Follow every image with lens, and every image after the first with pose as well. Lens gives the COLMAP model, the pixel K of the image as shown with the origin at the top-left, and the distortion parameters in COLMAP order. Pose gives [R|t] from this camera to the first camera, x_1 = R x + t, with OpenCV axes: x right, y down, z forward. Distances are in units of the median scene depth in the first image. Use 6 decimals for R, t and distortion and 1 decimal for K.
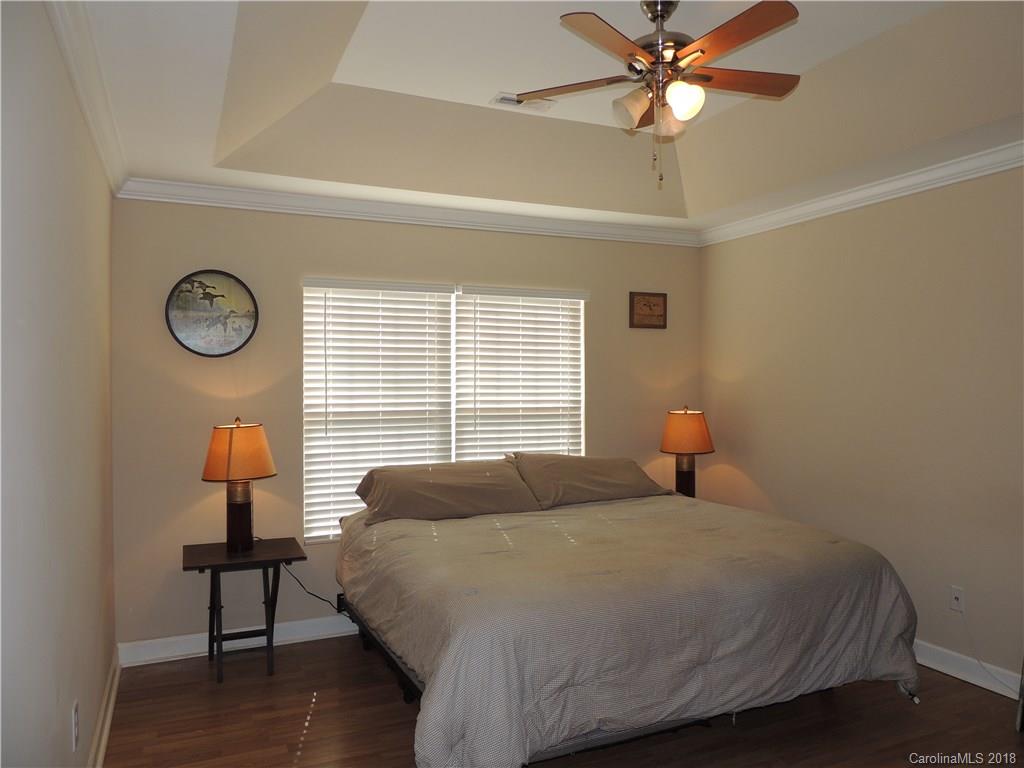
lens RADIAL K [[734.3, 0, 509.5], [0, 734.3, 387.0], [0, 0, 1]] dist [-0.016657, 0.003725]
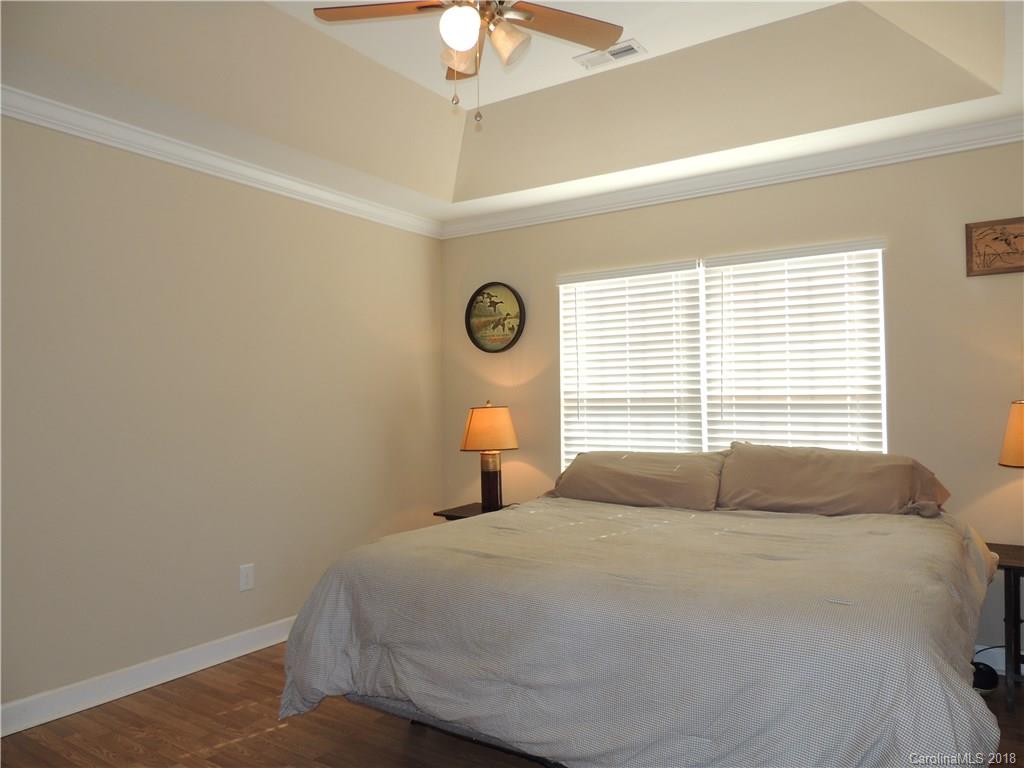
lens RADIAL K [[734.3, 0, 505.3], [0, 734.3, 378.9], [0, 0, 1]] dist [-0.016657, 0.003725]
pose [[0.522363, -0.009540, -0.852670, 0.581714], [0.026971, 0.999622, 0.005339, -0.002823], [0.852297, -0.025787, 0.522423, 0.324698]]
